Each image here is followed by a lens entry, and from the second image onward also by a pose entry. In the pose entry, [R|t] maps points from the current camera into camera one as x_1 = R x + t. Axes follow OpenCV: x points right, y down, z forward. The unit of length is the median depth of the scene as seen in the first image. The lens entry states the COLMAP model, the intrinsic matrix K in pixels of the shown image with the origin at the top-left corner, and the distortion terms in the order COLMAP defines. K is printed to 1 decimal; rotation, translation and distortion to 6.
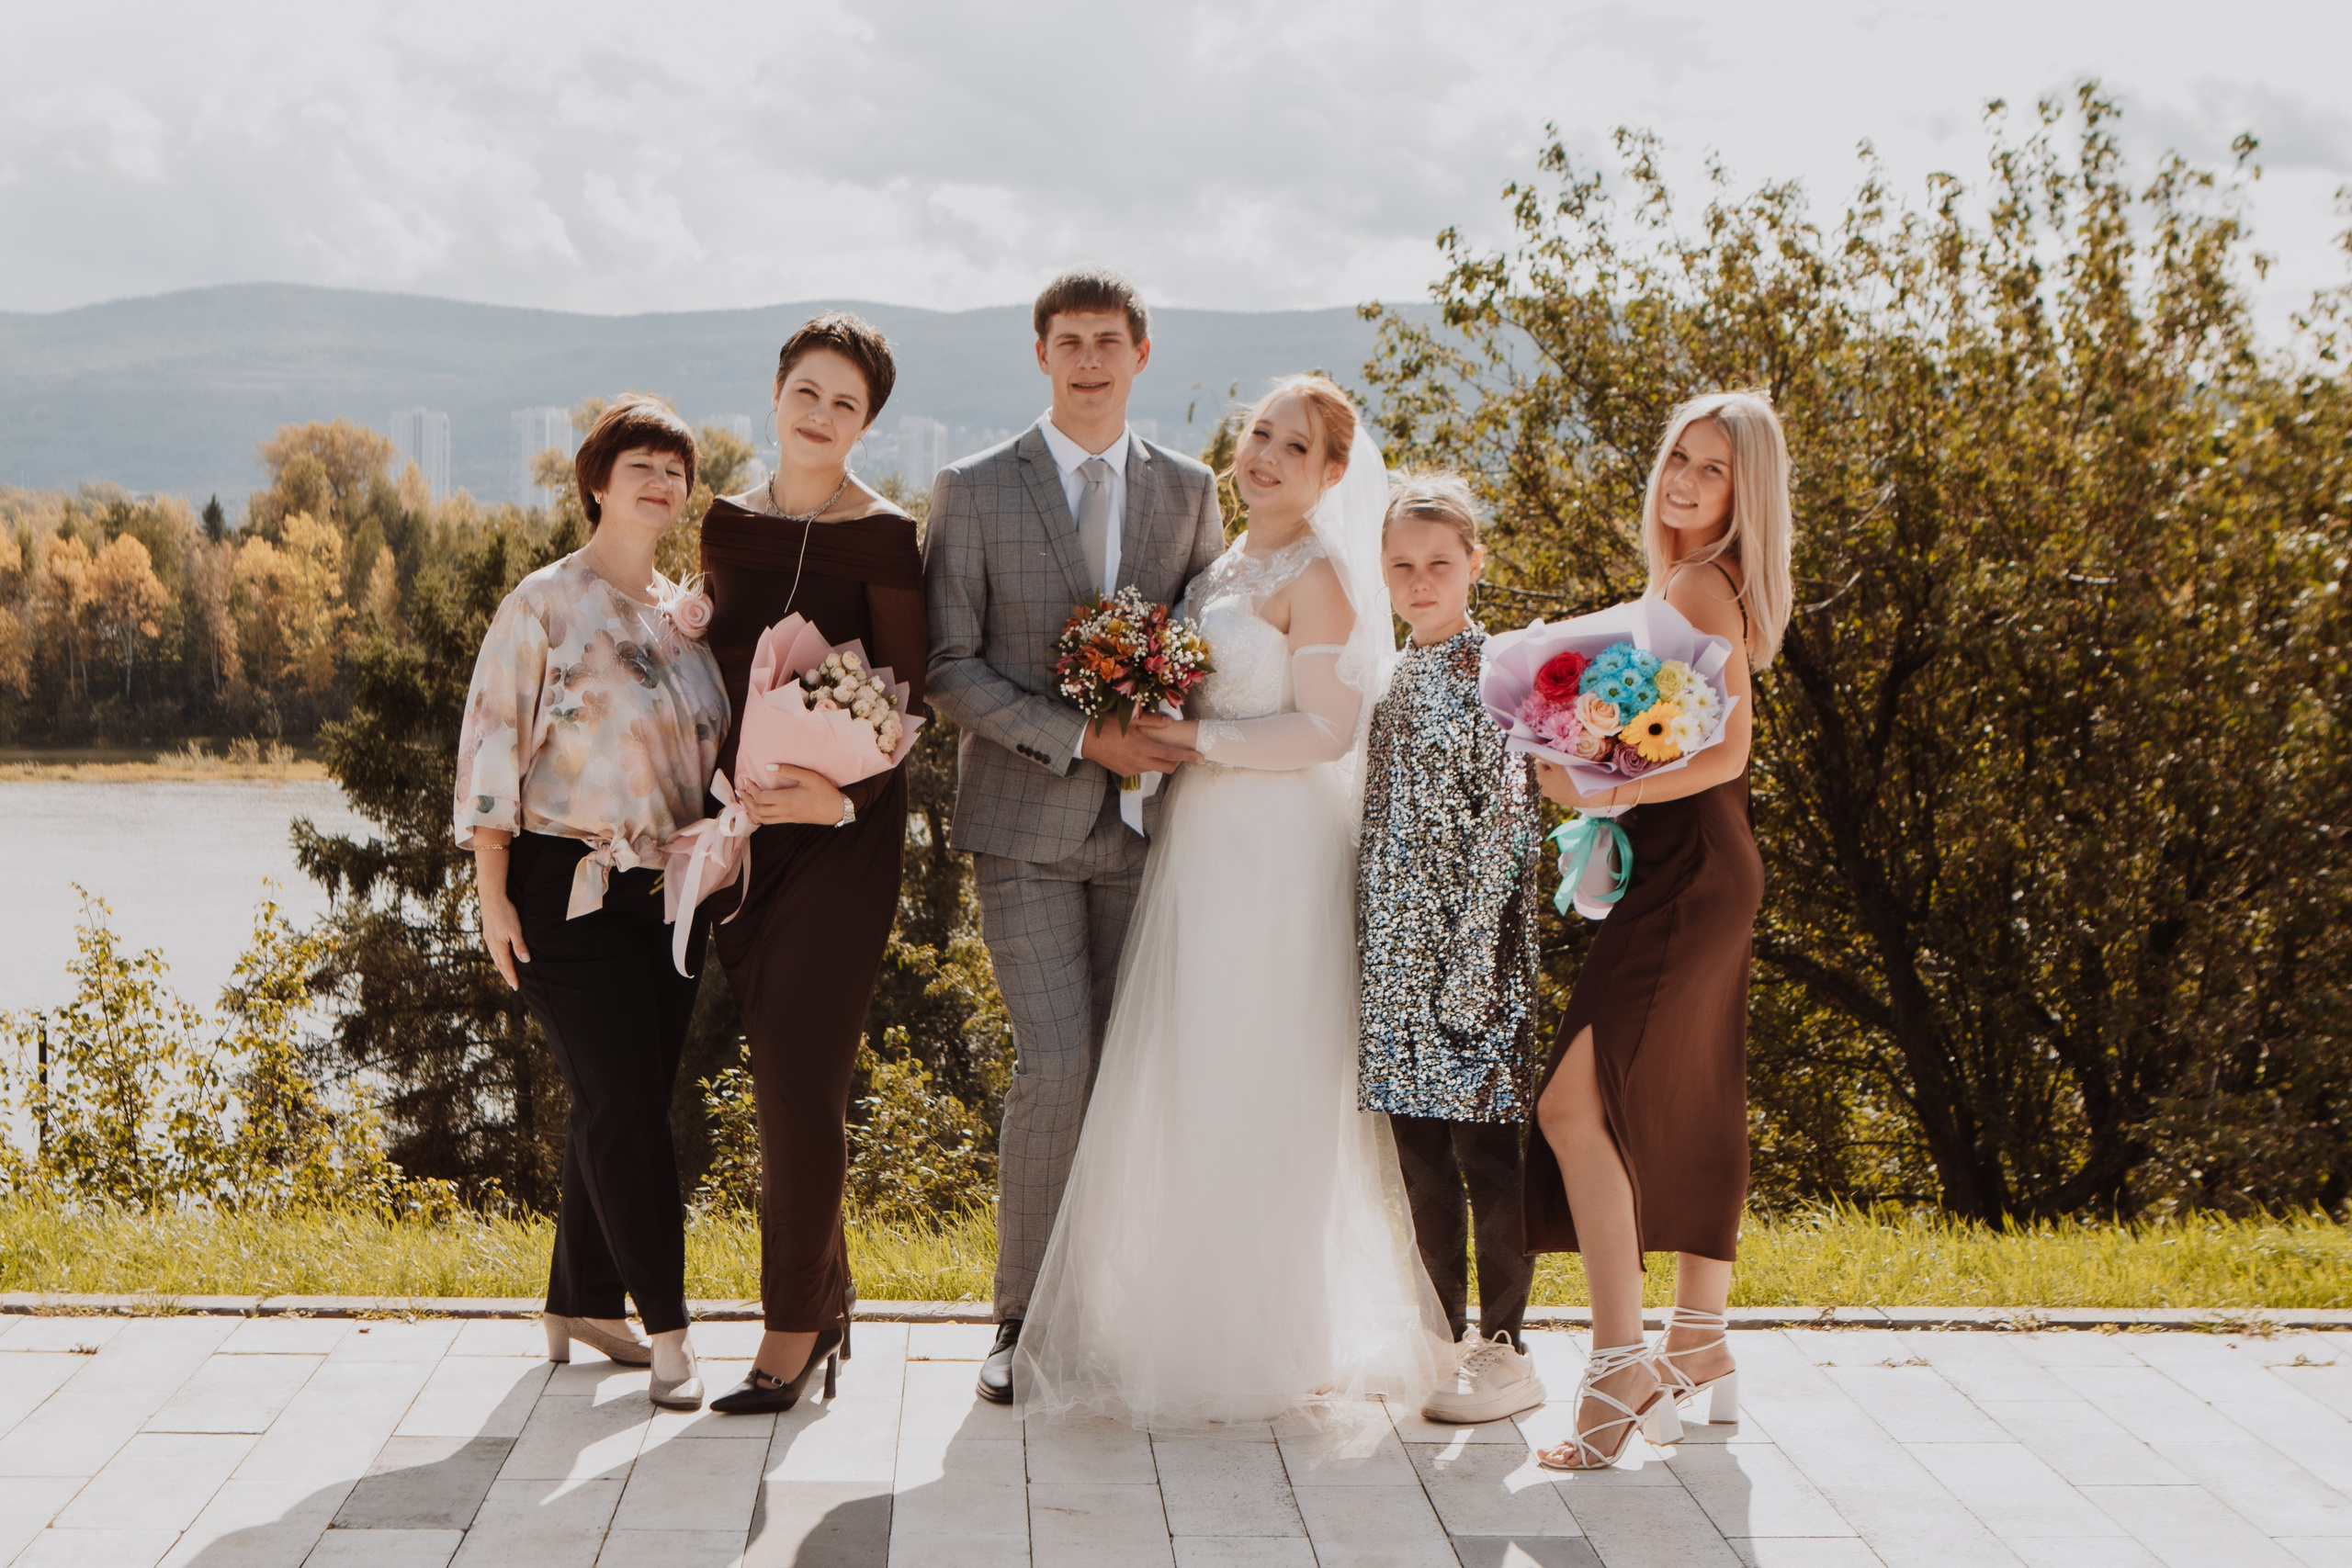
lens RADIAL K [[3891.4, 0, 1178.3], [0, 3891.4, 771.3], [0, 0, 1]] dist [-0.042903, 0.022265]
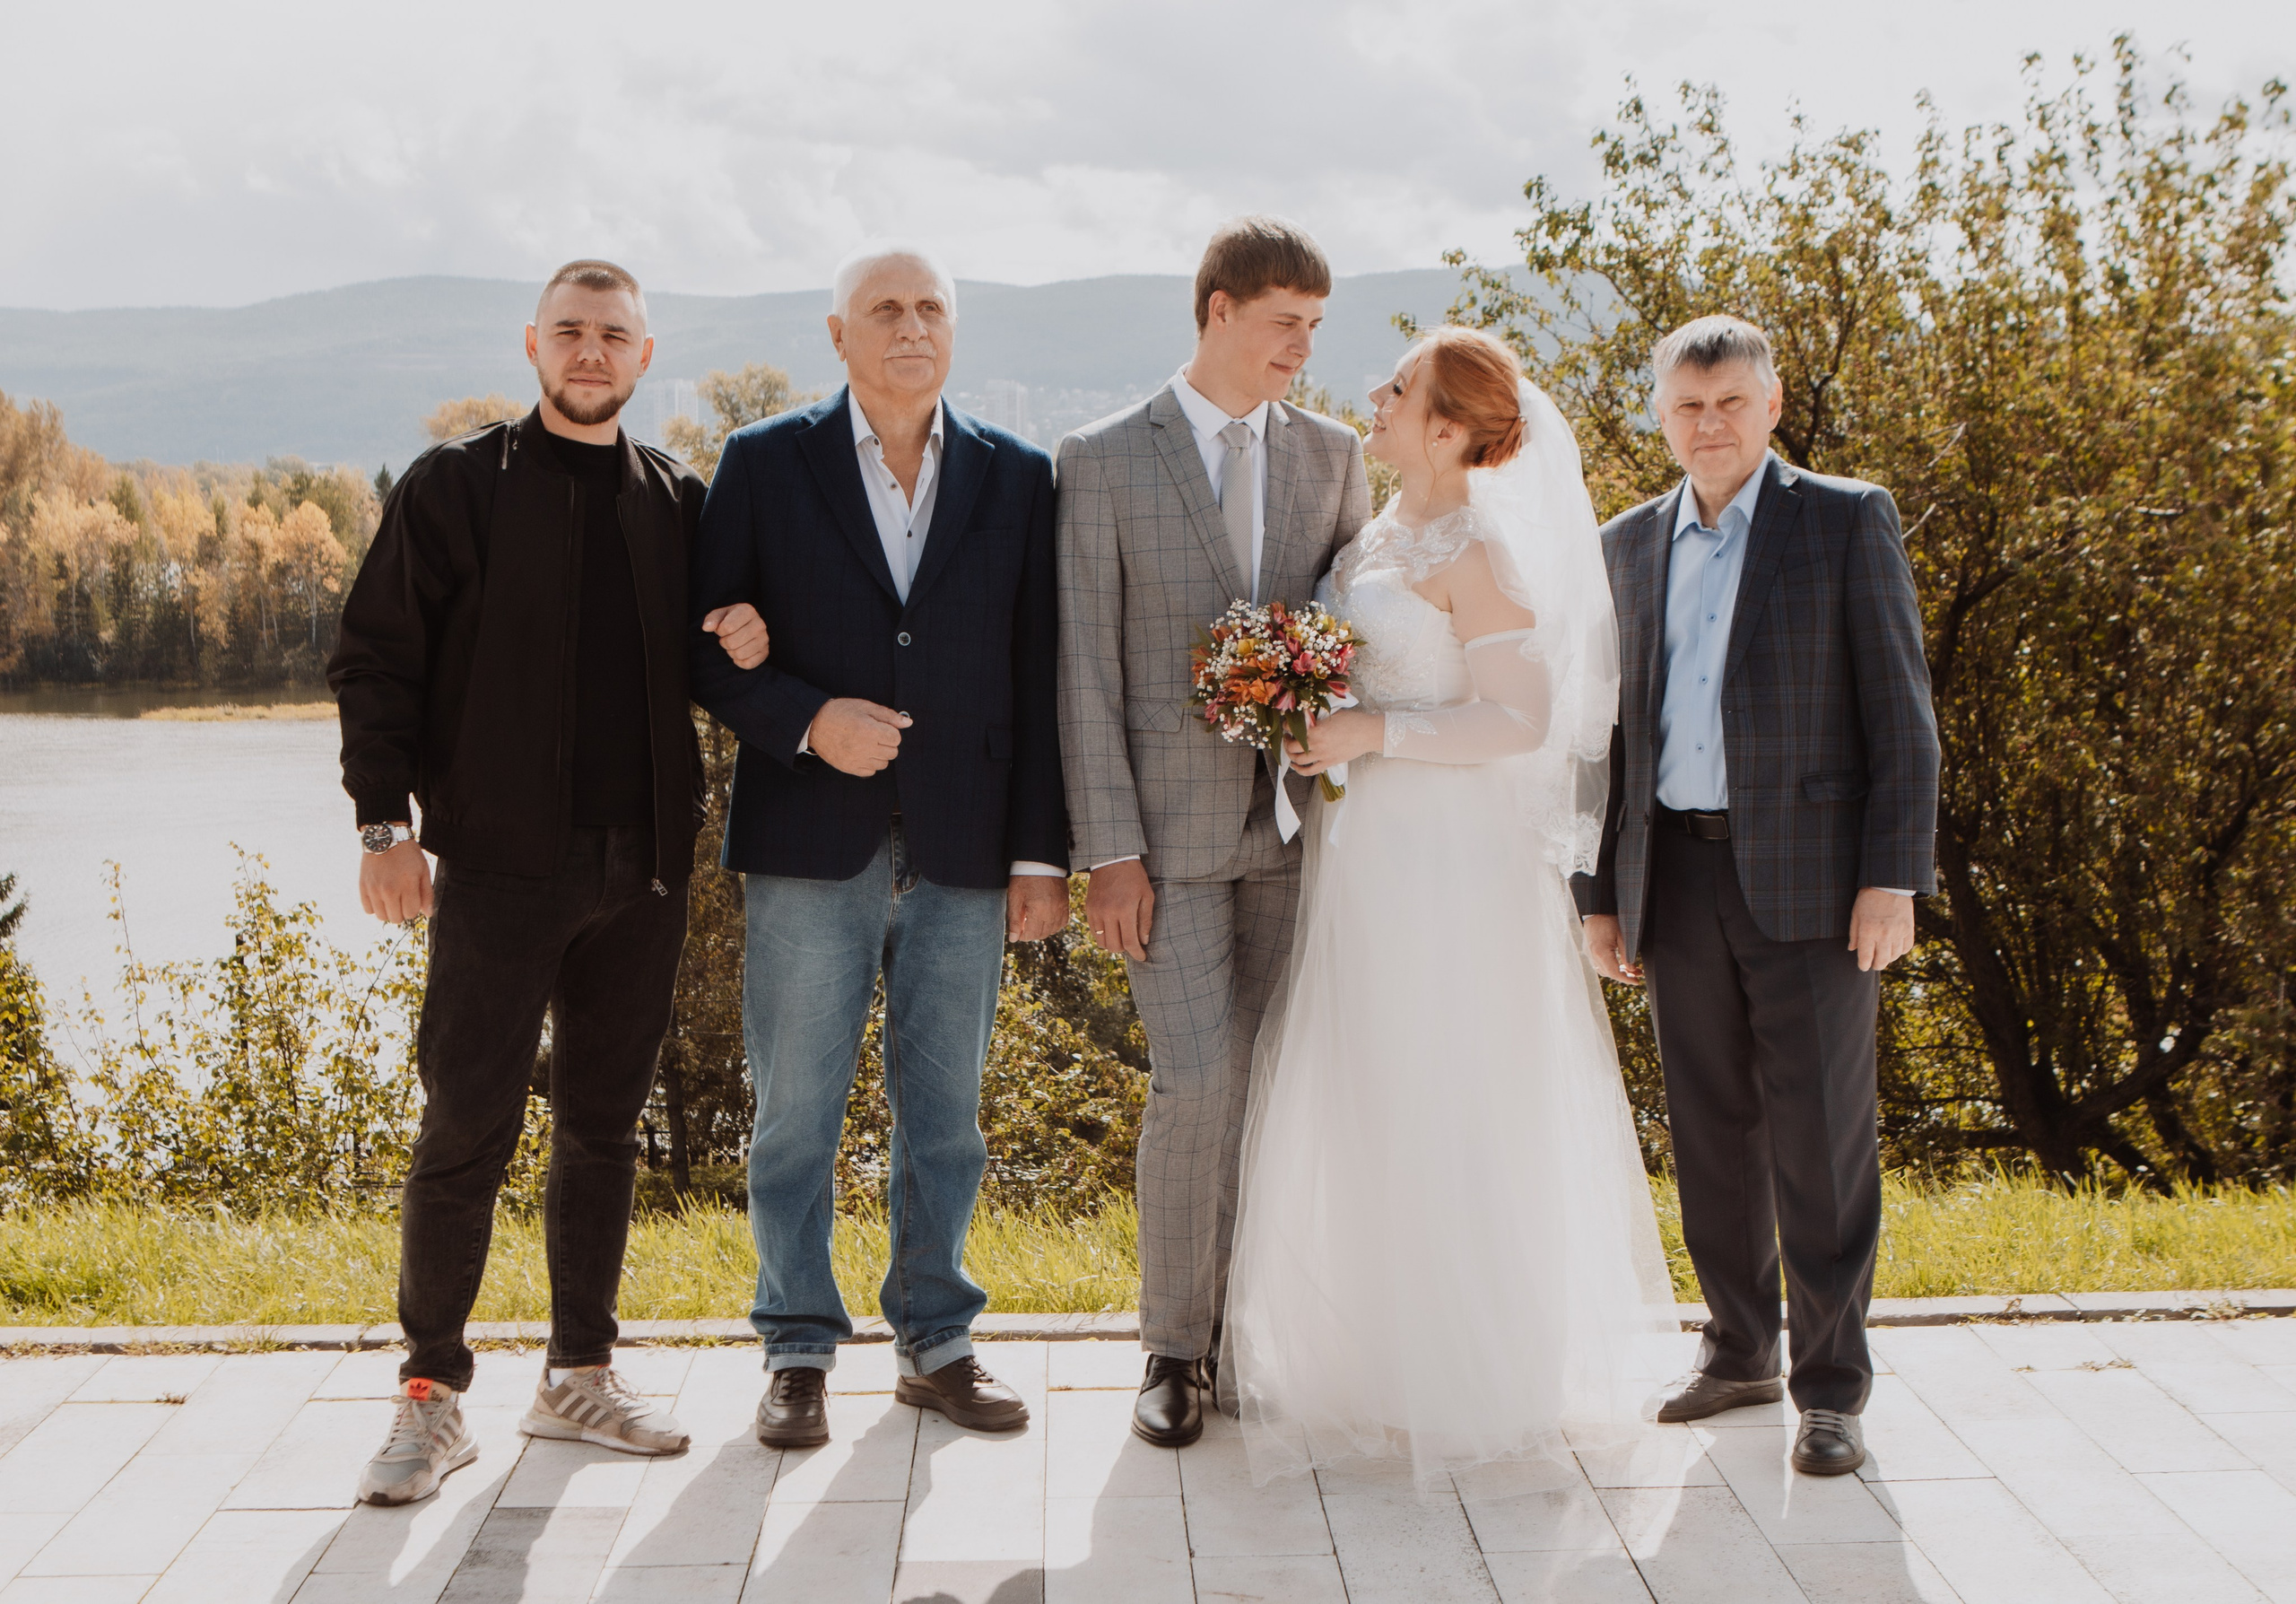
lens RADIAL K [[3393.8, 0, 1223.4], [0, 3393.8, 816.0], [0, 0, 1]] dist [-0.090590, 0.162162]
pose [[0.999717, -0.023333, -0.004679, -0.008920], [0.023498, 0.998969, 0.038846, -0.007544], [0.003768, -0.038945, 0.999234, 0.083479]]
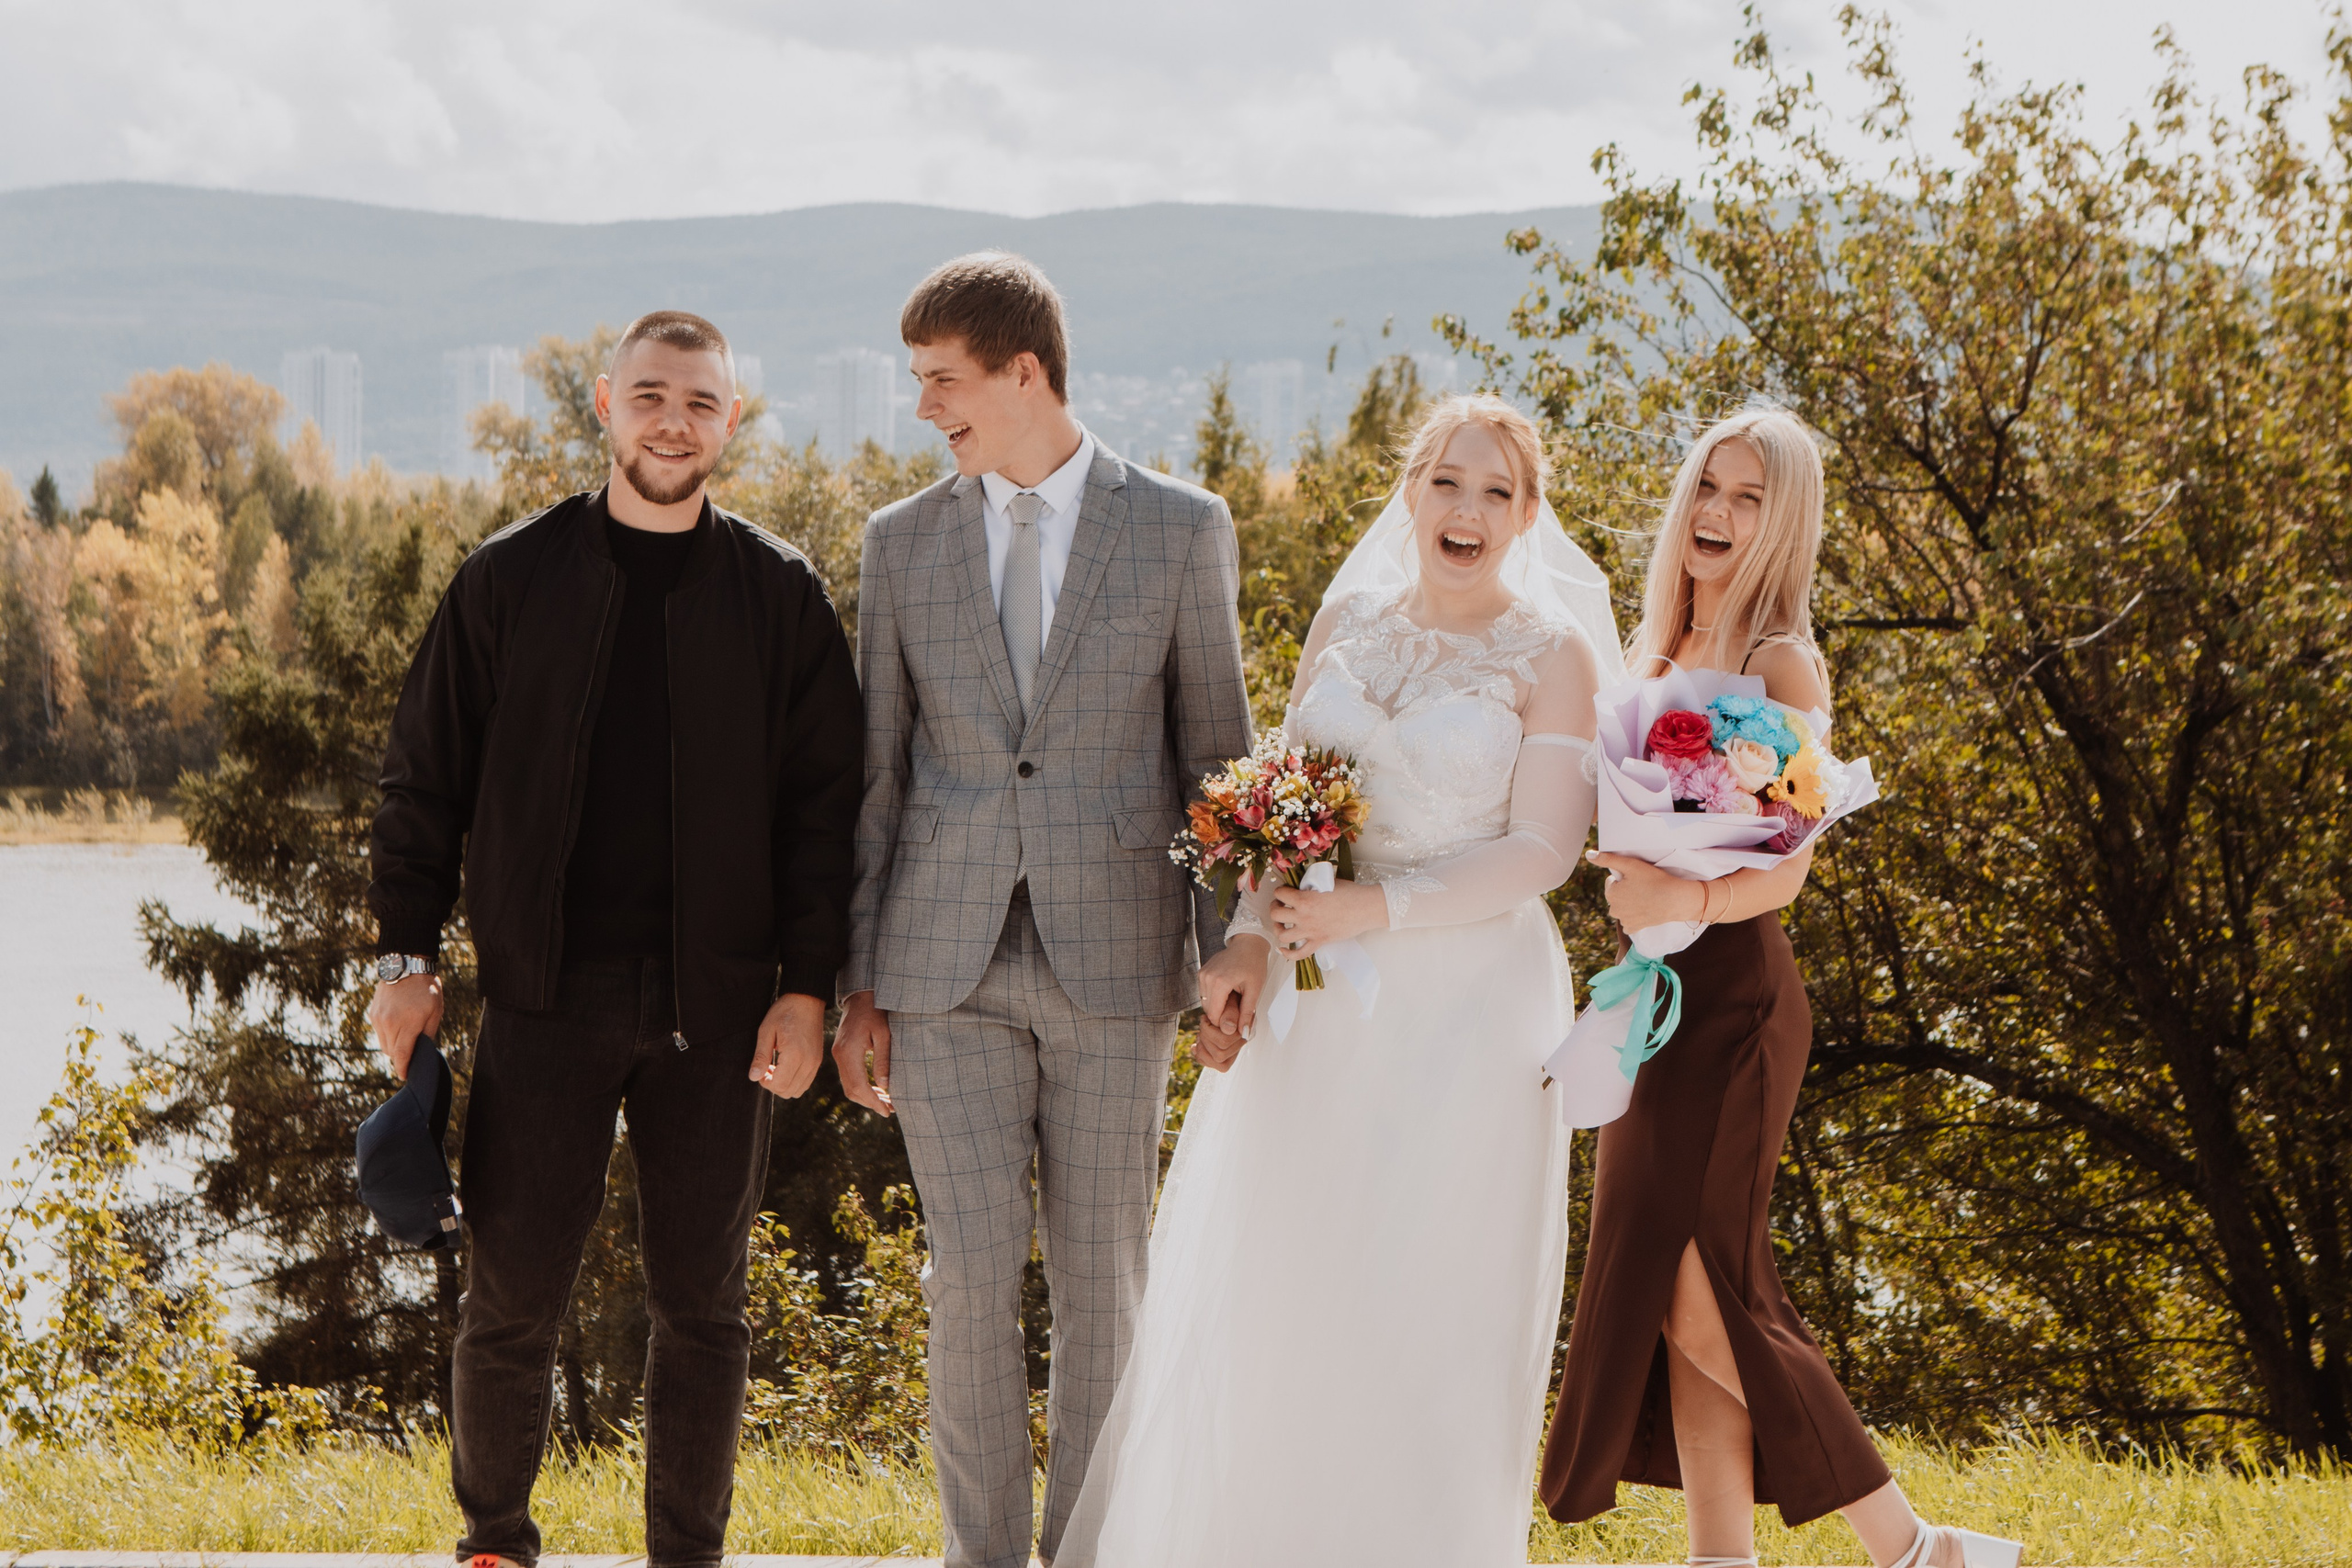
lens RADIAL K [[5212.4, 0, 1176.0], [0, 5212.4, 784.0], [0, 0, 1]] dist [0.018966, 0.077299]
pose [[0.999493, -0.002782, -0.031723, 0.016000], [0.002532, 0.999965, -0.007921, -0.005750], [0.031744, 0.007836, 0.999465, -0.027750]]
